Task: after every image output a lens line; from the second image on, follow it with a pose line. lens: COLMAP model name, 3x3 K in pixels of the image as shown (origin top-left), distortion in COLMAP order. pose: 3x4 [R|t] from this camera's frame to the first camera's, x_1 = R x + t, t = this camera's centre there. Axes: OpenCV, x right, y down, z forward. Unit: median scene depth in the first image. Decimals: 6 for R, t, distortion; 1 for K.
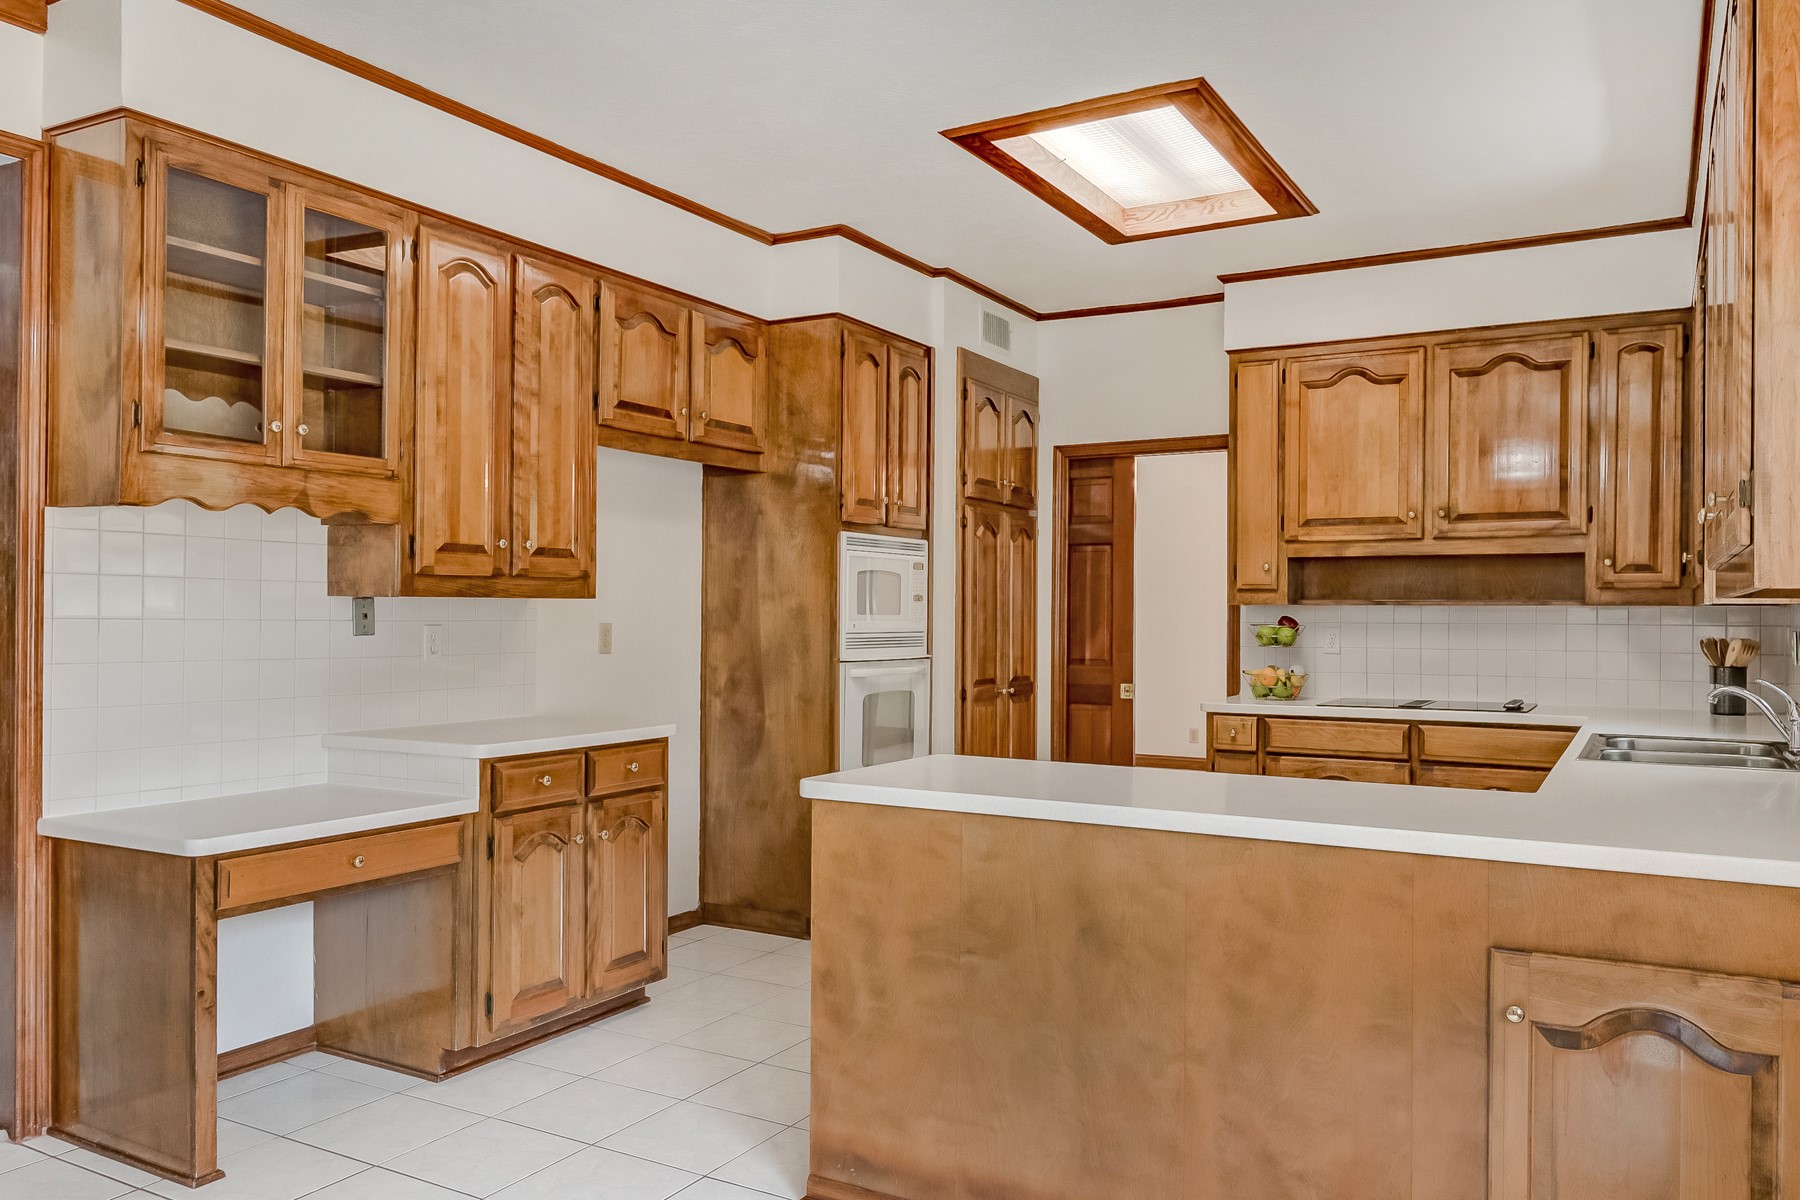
lens RADIAL K [[1331.6, 0, 894.7], [0, 1331.6, 614.9], [0, 0, 1]] dist [0.013007, -0.003708]
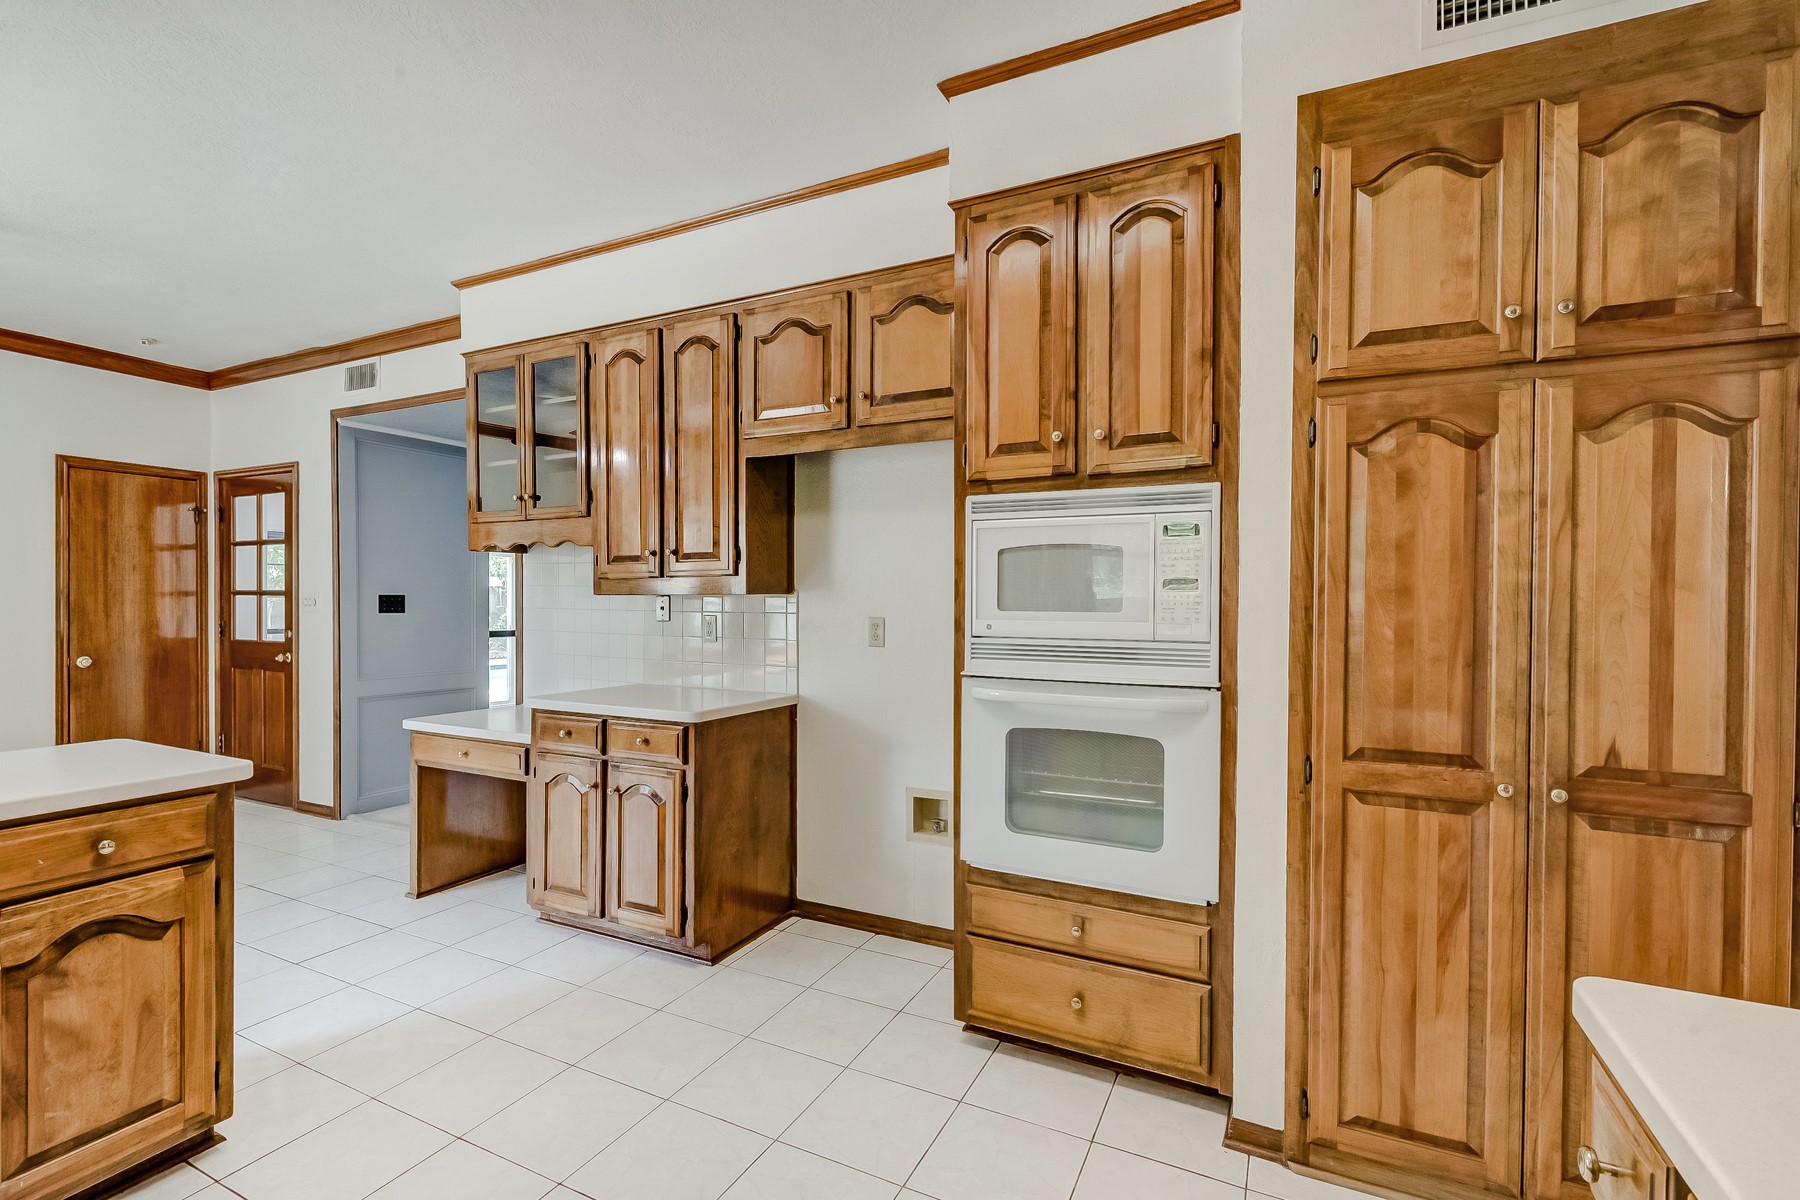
lens RADIAL K [[816.1, 0, 897.1], [0, 816.1, 609.3], [0, 0, 1]] dist [0.002217, -0.001306]
pose [[0.050332, 0.001426, -0.998732, 0.384033], [-0.009139, 0.999958, 0.000967, -0.000660], [0.998691, 0.009079, 0.050343, 0.886671]]
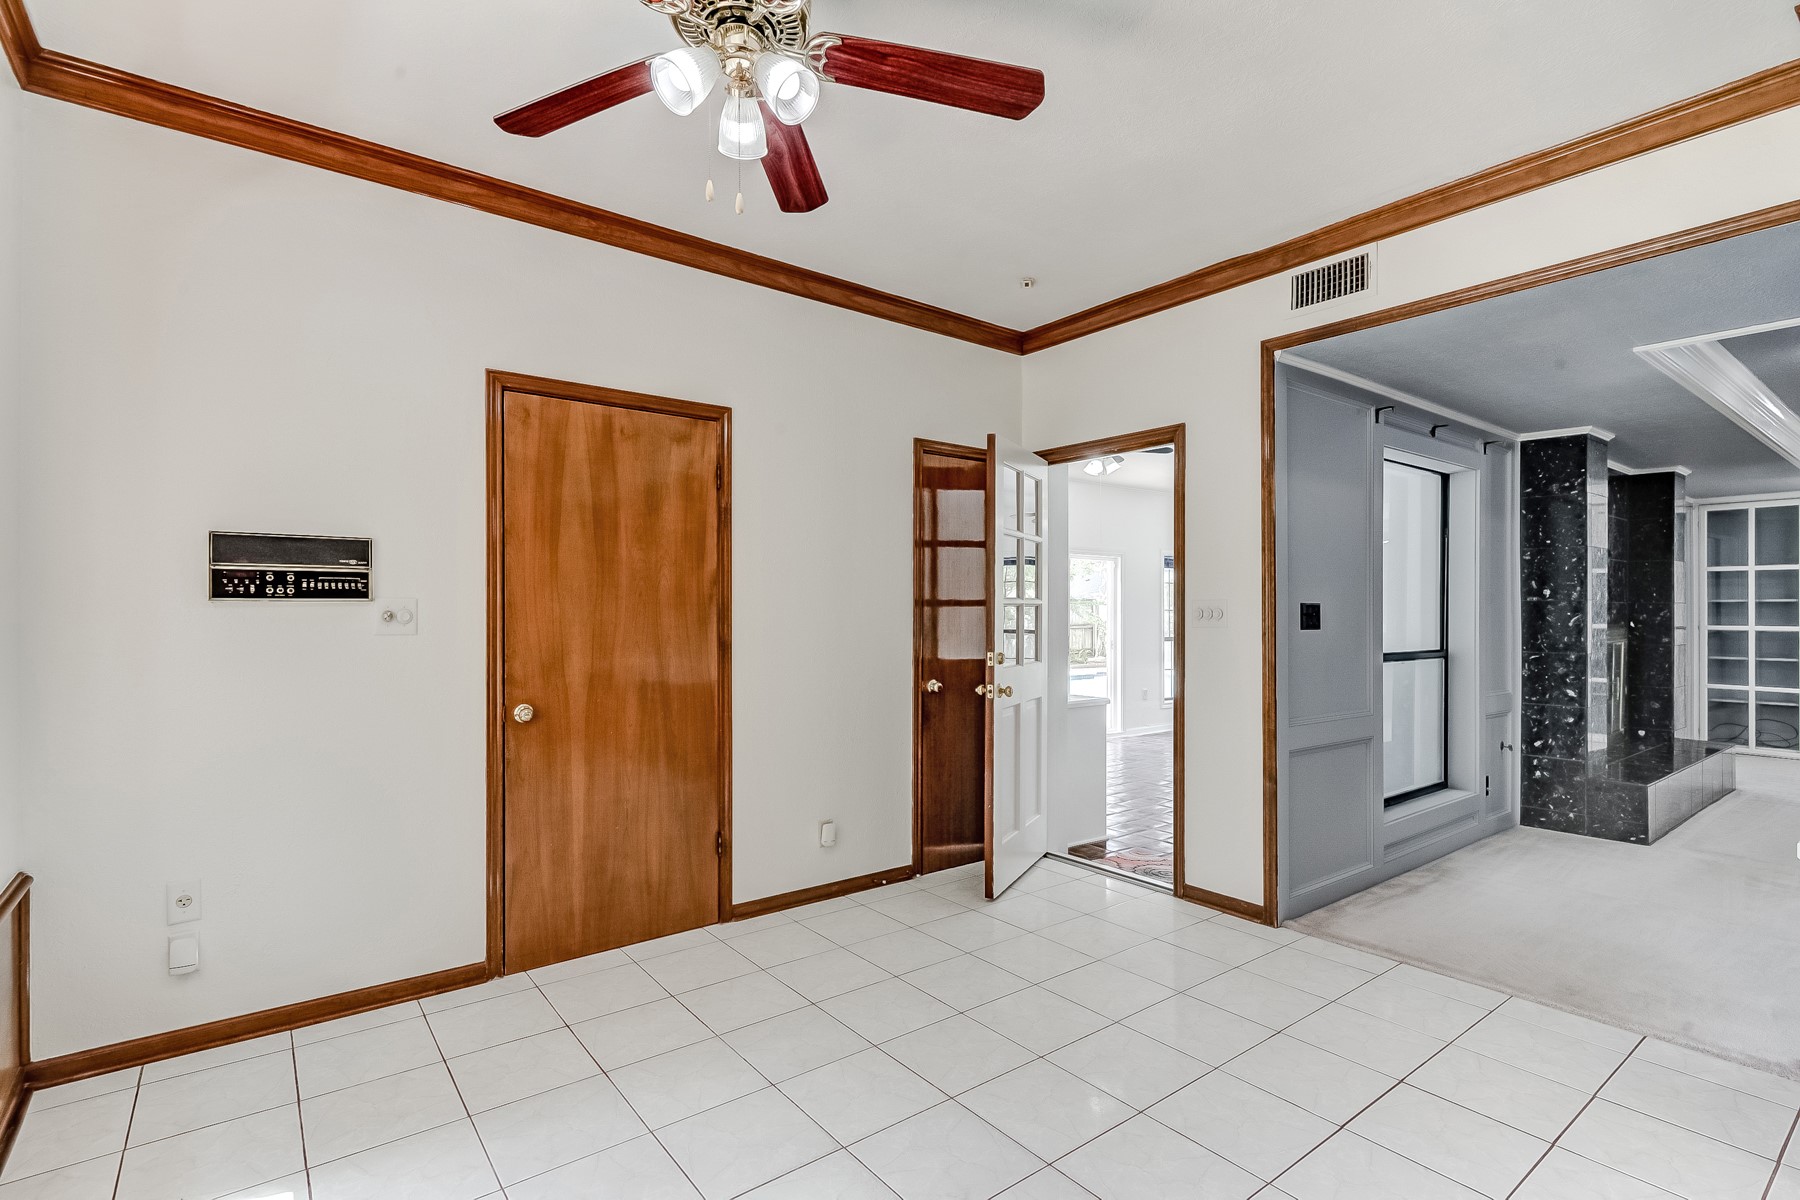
lens RADIAL K [[856.5, 0, 903.3], [0, 856.5, 612.3], [0, 0, 1]] dist [0.016654, -0.000915]
pose [[-0.386436, -0.004354, -0.922306, 0.183853], [-0.007567, 0.999970, -0.001550, -0.000263], [0.922285, 0.006380, -0.386457, 0.331048]]
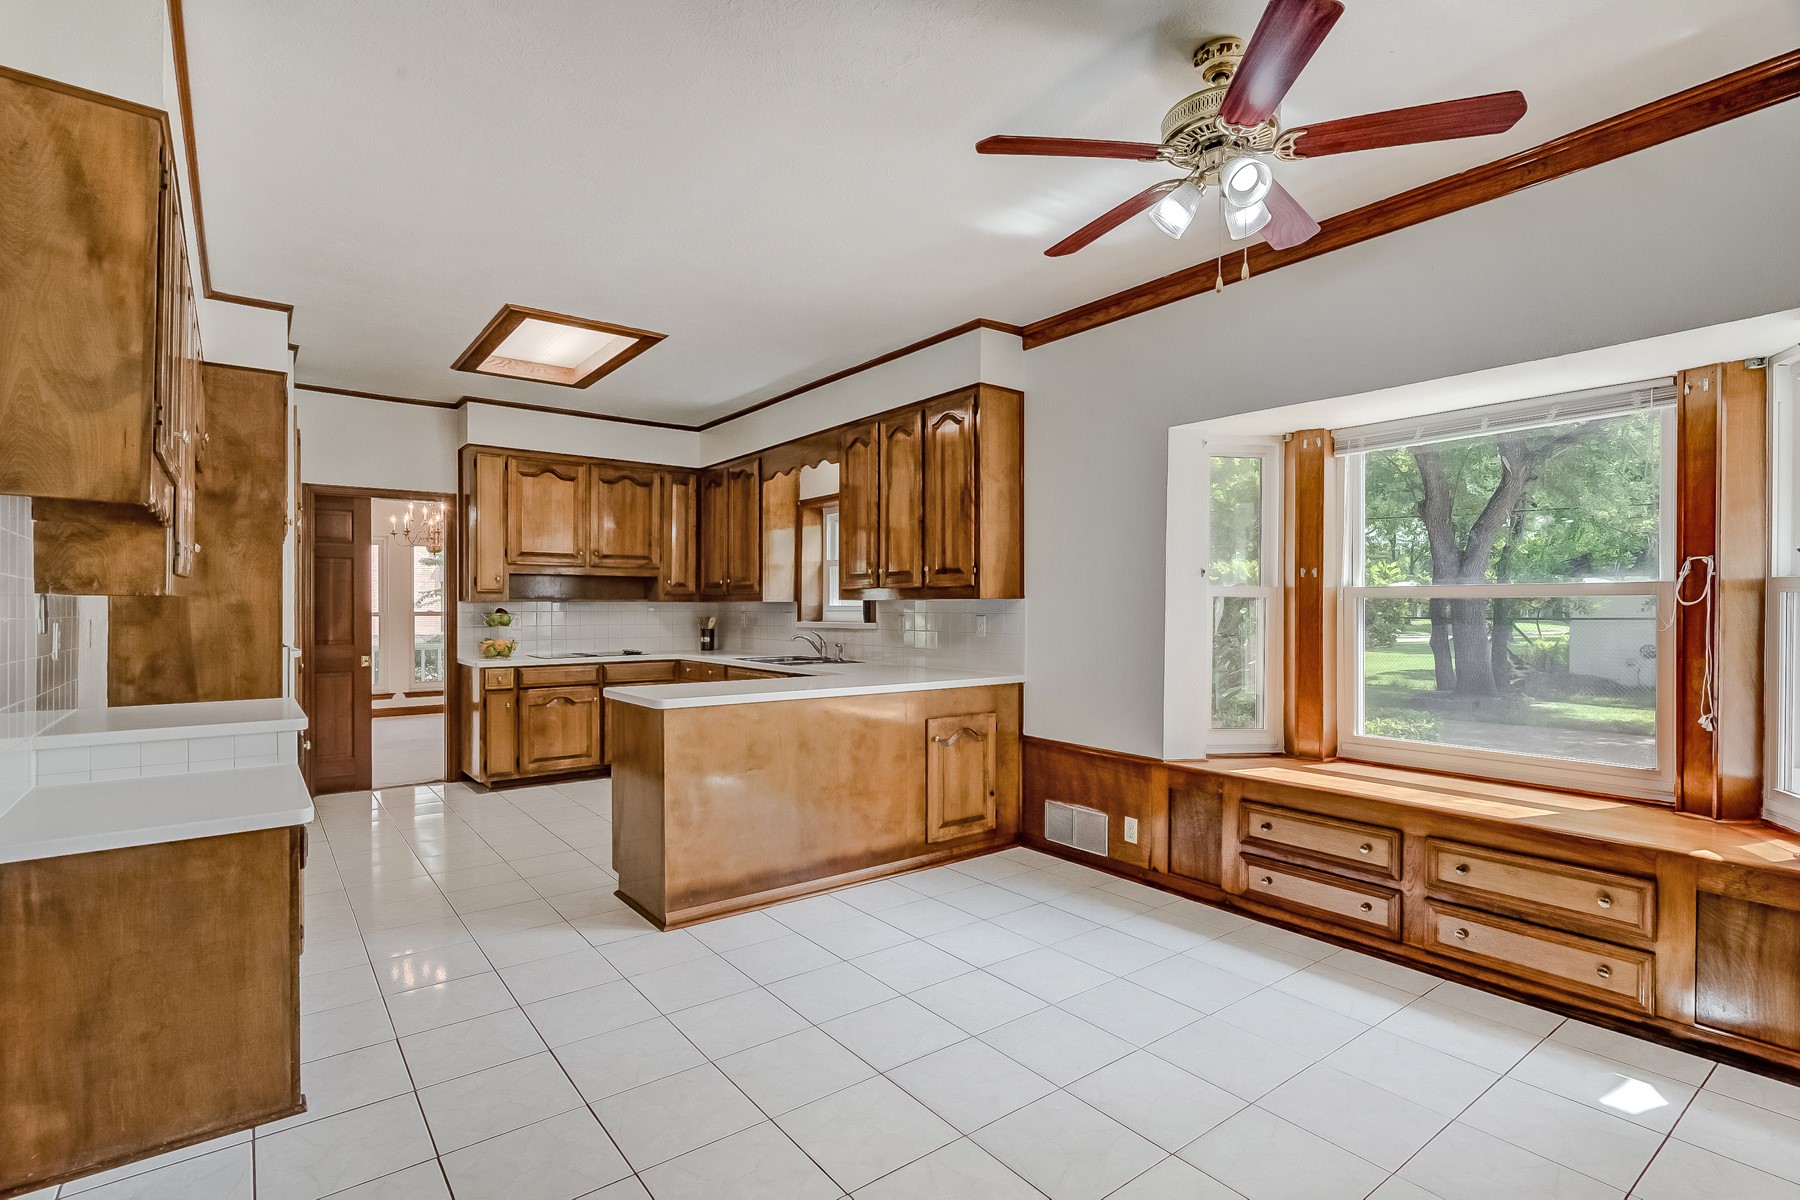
lens RADIAL K [[856.5, 0, 888.5], [0, 856.5, 609.8], [0, 0, 1]] dist [0.016654, -0.000915]
pose [[0.396783, -0.008272, 0.917875, -0.539046], [0.004262, 0.999965, 0.007170, -0.003080], [-0.917903, 0.001067, 0.396804, 0.131621]]
